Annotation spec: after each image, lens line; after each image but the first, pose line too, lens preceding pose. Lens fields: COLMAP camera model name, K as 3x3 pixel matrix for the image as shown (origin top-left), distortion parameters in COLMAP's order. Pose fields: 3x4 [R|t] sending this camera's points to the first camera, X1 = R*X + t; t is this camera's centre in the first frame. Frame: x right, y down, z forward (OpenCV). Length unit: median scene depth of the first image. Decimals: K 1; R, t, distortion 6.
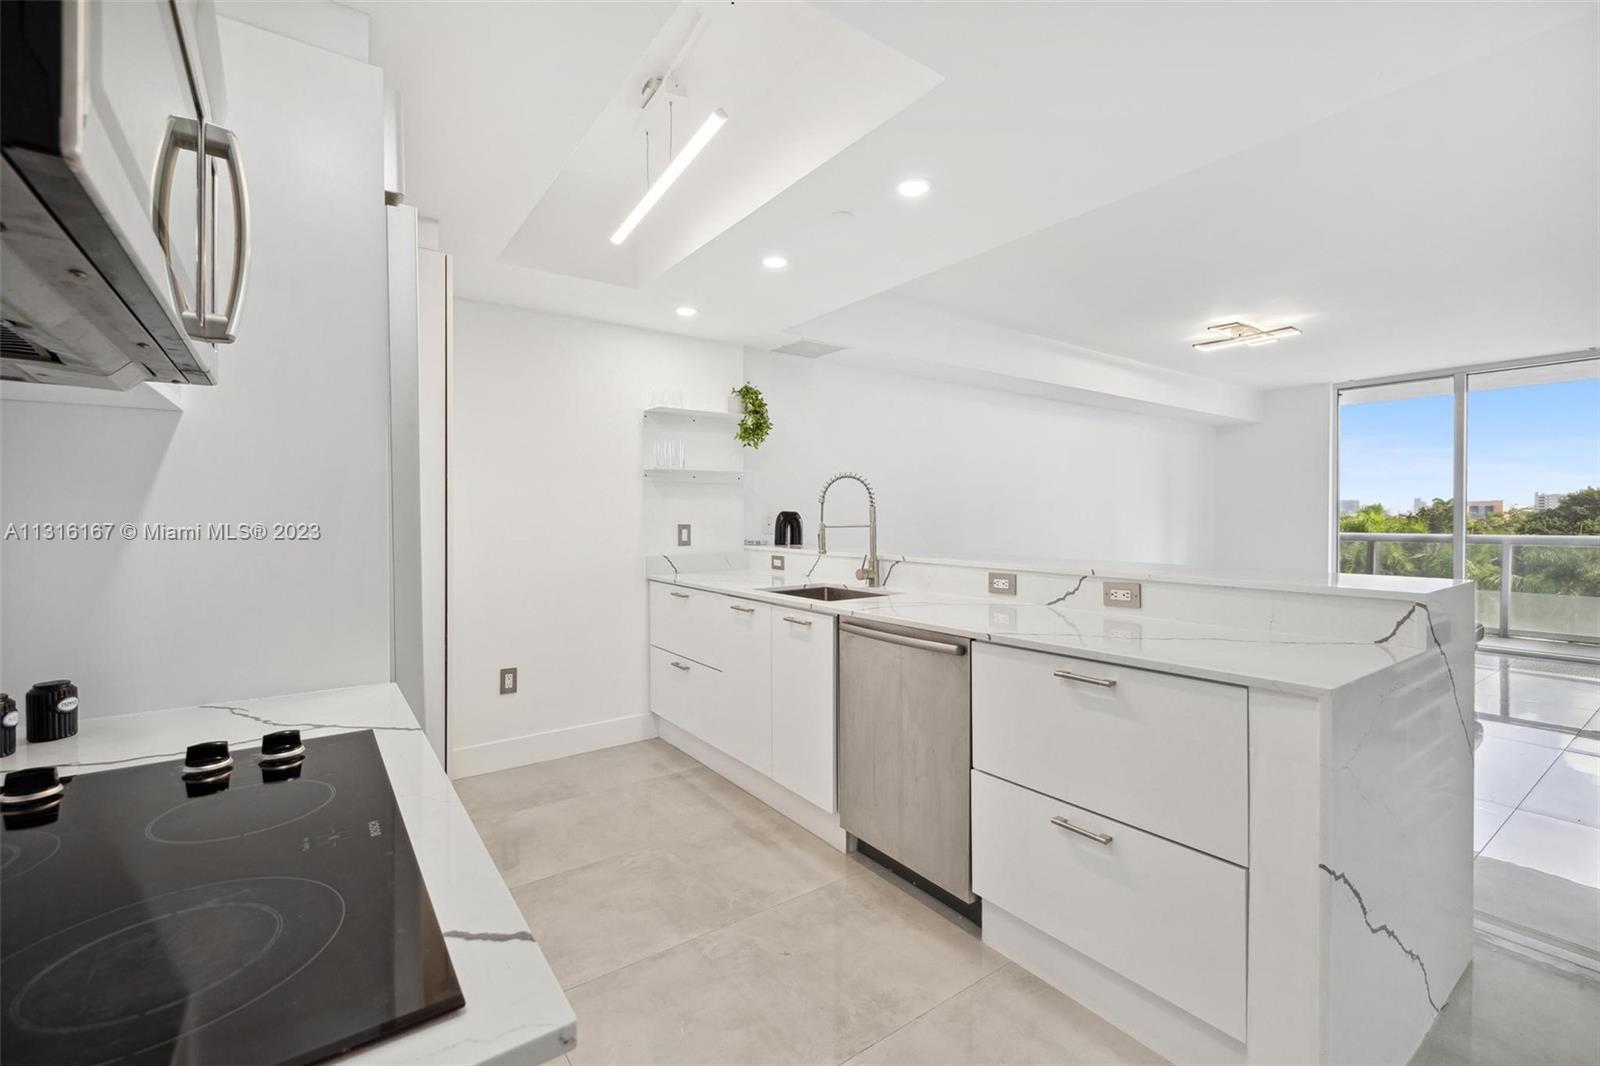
lens RADIAL K [[686.1, 0, 795.6], [0, 686.1, 522.1], [0, 0, 1]] dist [0.000259, -0.000025]
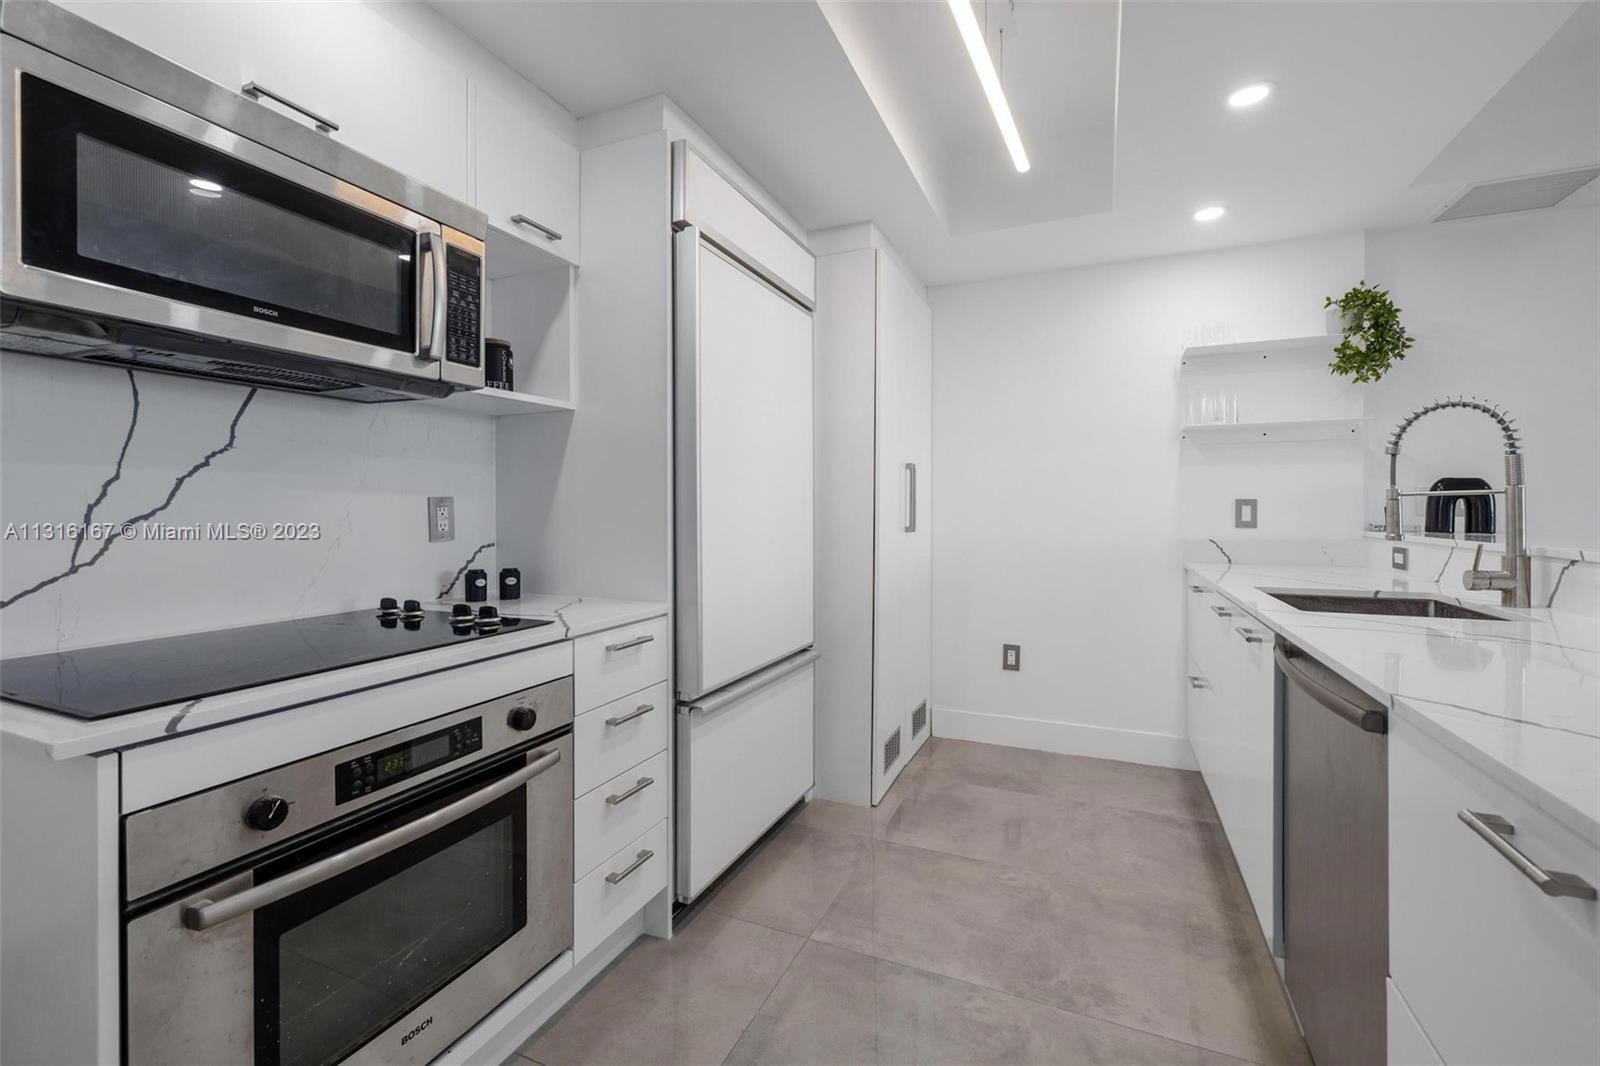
lens RADIAL K [[684.4, 0, 795.5], [0, 684.4, 510.0], [0, 0, 1]] dist [0.003363, 0.000439]
pose [[0.504841, 0.004310, -0.863202, 0.290825], [-0.009508, 0.999955, -0.000568, 0.025547], [0.863160, 0.008493, 0.504859, 0.252742]]
